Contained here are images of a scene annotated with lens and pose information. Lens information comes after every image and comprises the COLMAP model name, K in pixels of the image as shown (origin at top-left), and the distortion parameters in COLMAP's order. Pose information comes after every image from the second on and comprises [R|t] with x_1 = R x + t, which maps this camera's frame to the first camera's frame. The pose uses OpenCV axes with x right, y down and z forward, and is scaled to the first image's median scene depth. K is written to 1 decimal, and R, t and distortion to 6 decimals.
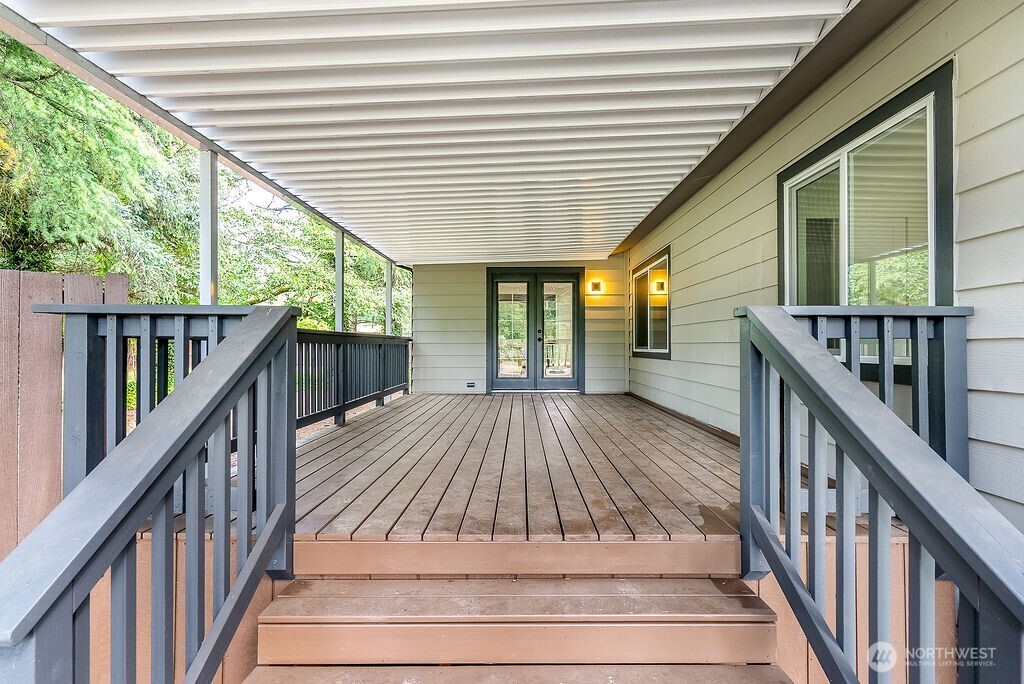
lens RADIAL K [[493.1, 0, 510.7], [0, 493.1, 346.4], [0, 0, 1]] dist [0.002557, 0.000199]
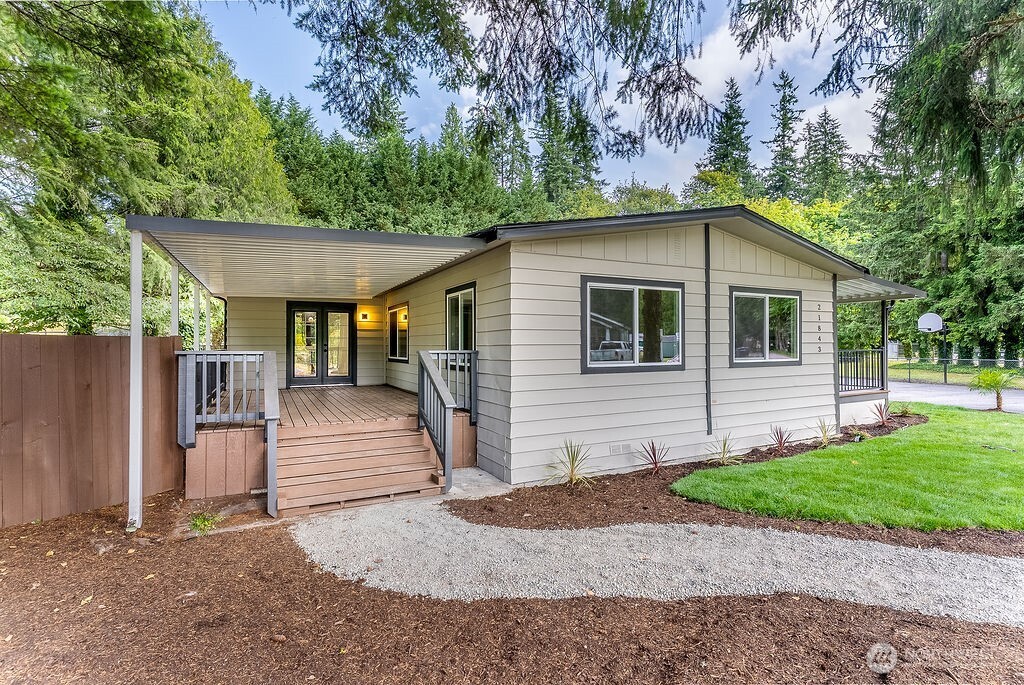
lens RADIAL K [[493.1, 0, 511.9], [0, 493.1, 345.0], [0, 0, 1]] dist [0.002557, 0.000199]
pose [[0.884616, -0.004319, 0.466300, -0.140171], [0.002623, 0.999987, 0.004286, -0.035561], [-0.466312, -0.002568, 0.884616, -0.589057]]
